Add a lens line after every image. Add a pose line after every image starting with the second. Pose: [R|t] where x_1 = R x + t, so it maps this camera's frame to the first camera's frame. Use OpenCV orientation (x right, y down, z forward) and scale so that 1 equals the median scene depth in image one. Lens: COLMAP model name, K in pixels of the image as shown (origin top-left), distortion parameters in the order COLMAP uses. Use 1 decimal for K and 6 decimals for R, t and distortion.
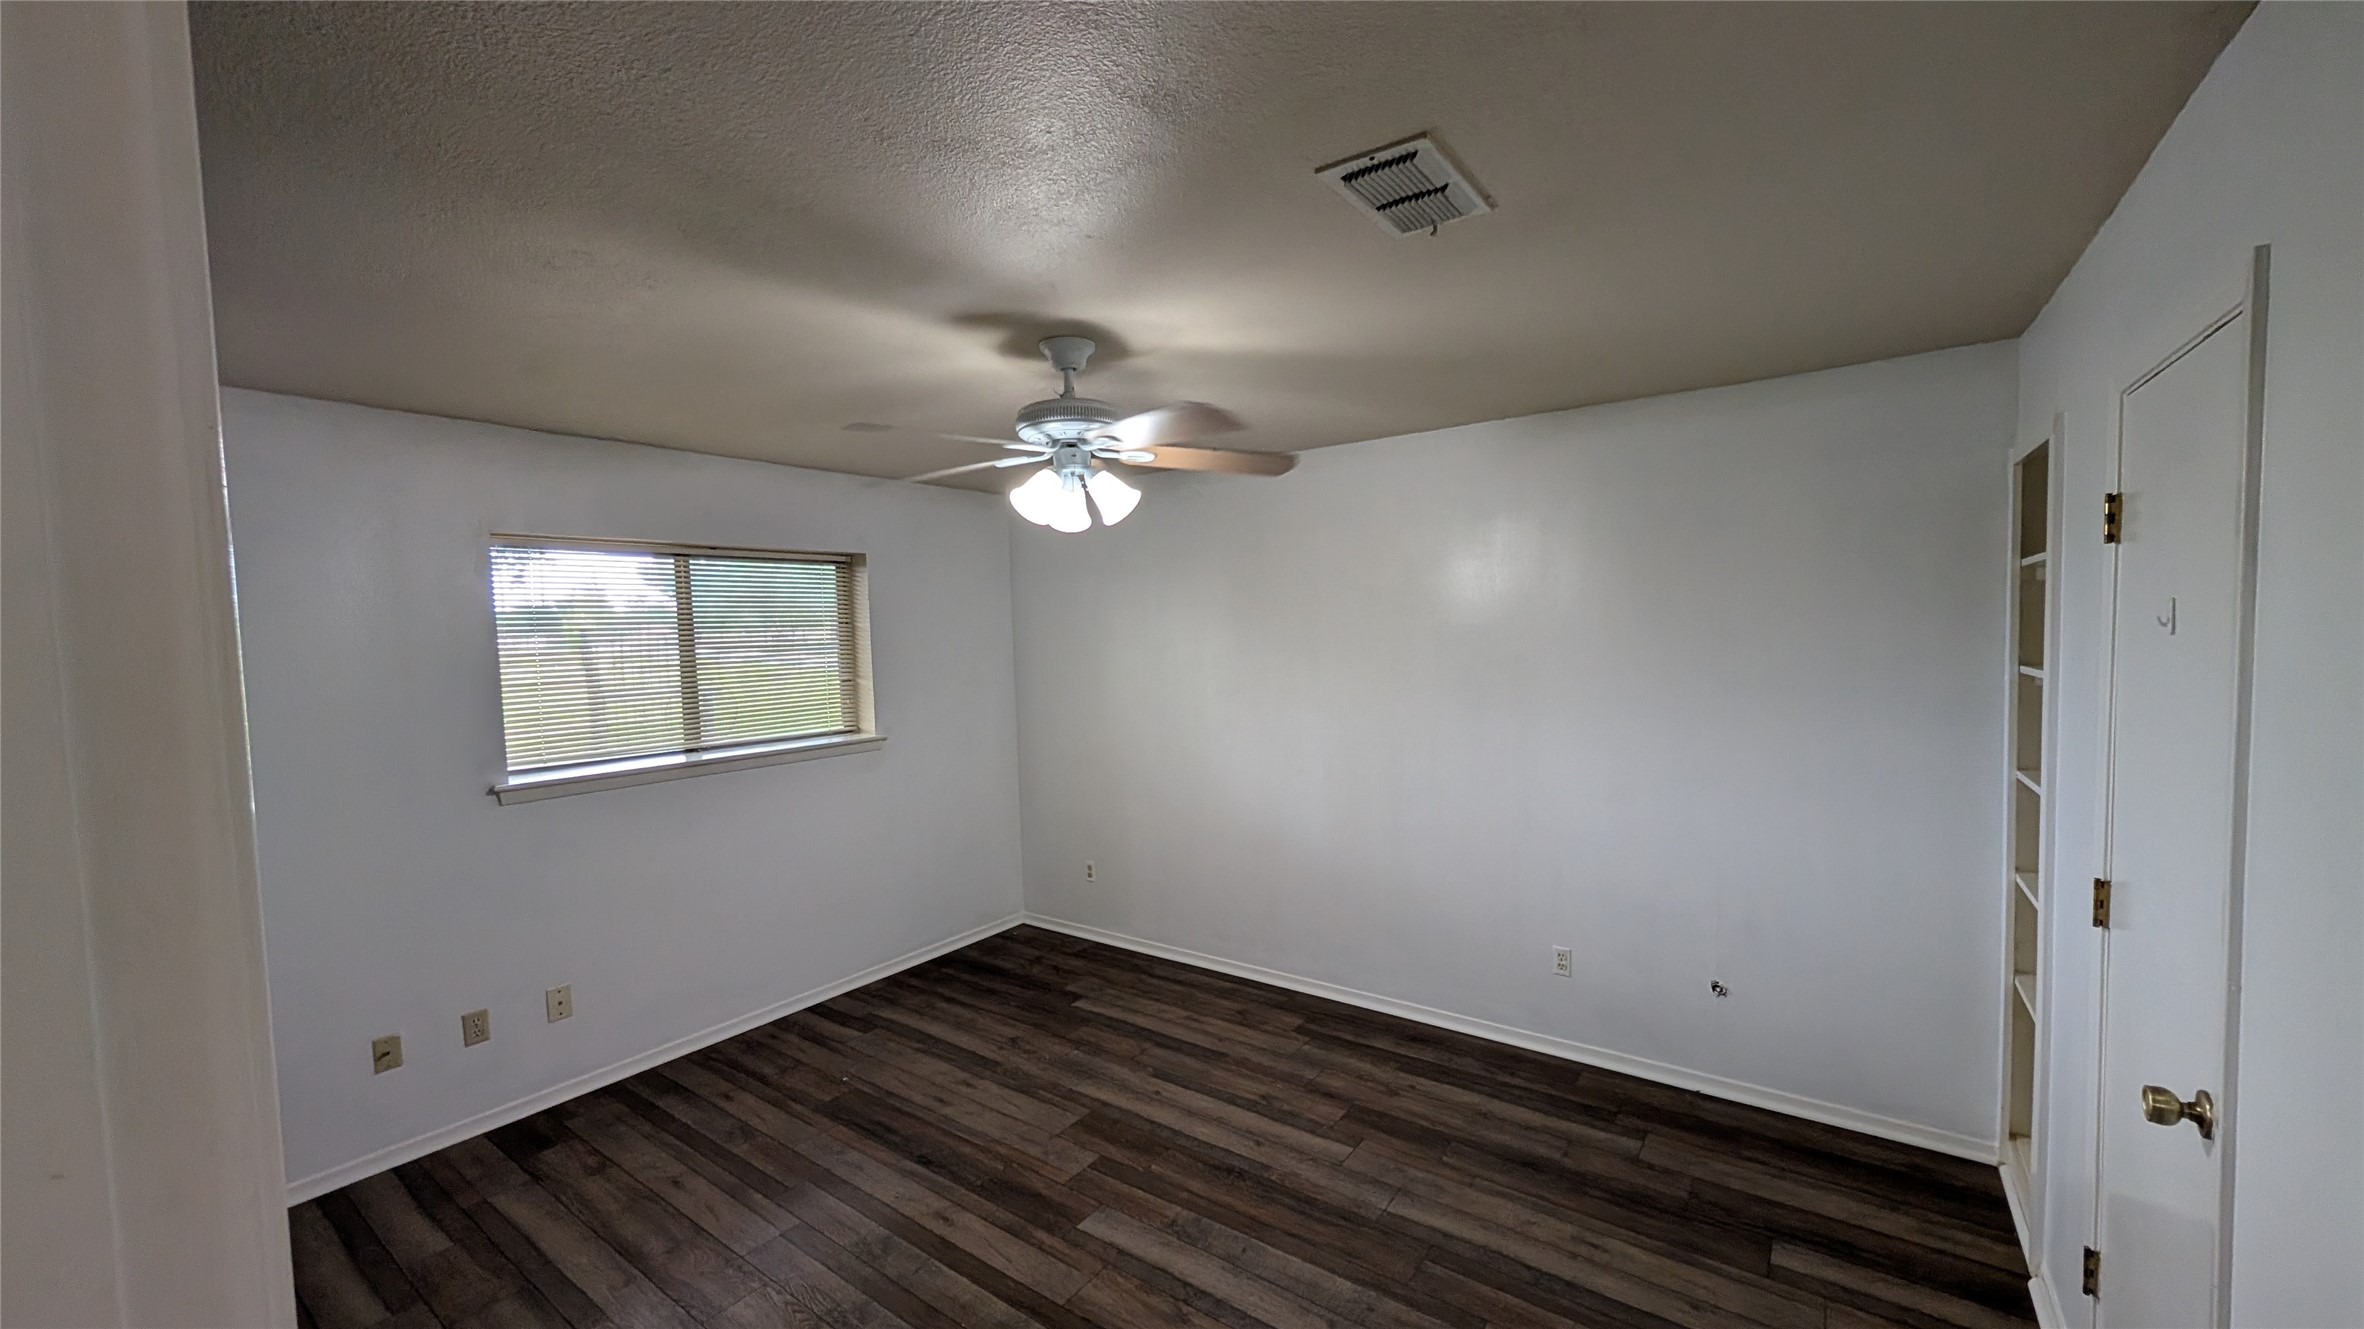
lens RADIAL K [[890.4, 0, 1186.2], [0, 890.4, 666.3], [0, 0, 1]] dist [-0.000108, 0.000052]
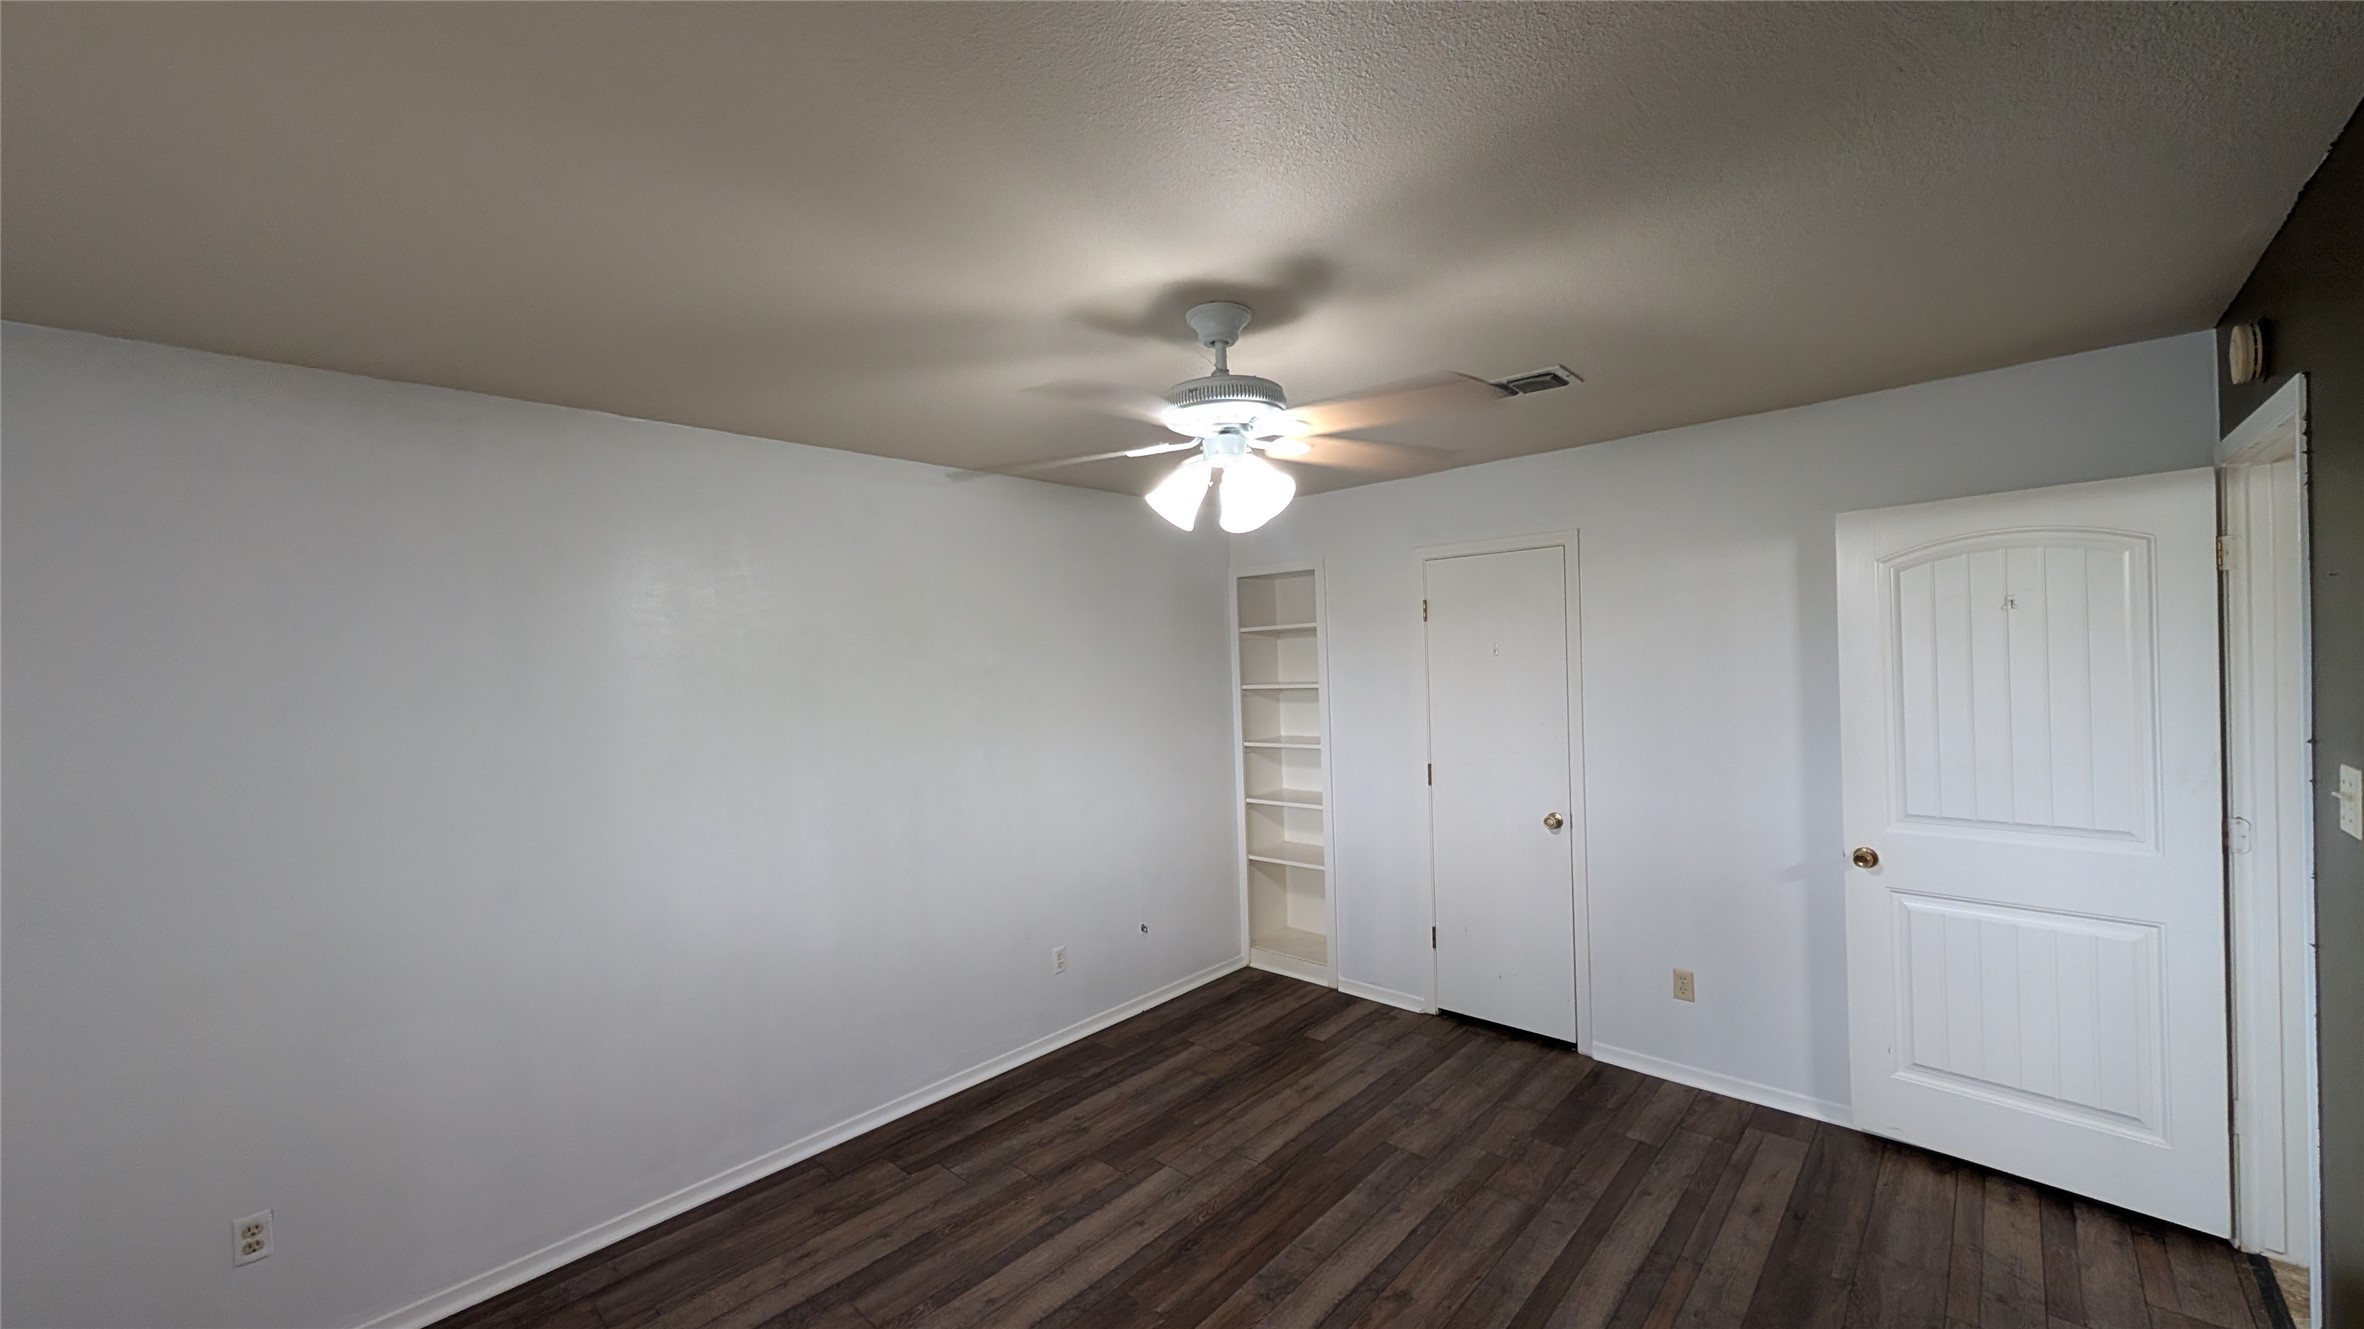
lens RADIAL K [[890.4, 0, 1182.6], [0, 890.4, 658.3], [0, 0, 1]] dist [-0.000108, 0.000052]
pose [[0.117488, 0.025292, 0.992752, -0.786949], [0.074428, 0.996640, -0.034199, -0.003059], [-0.990281, 0.077907, 0.115211, 0.767054]]
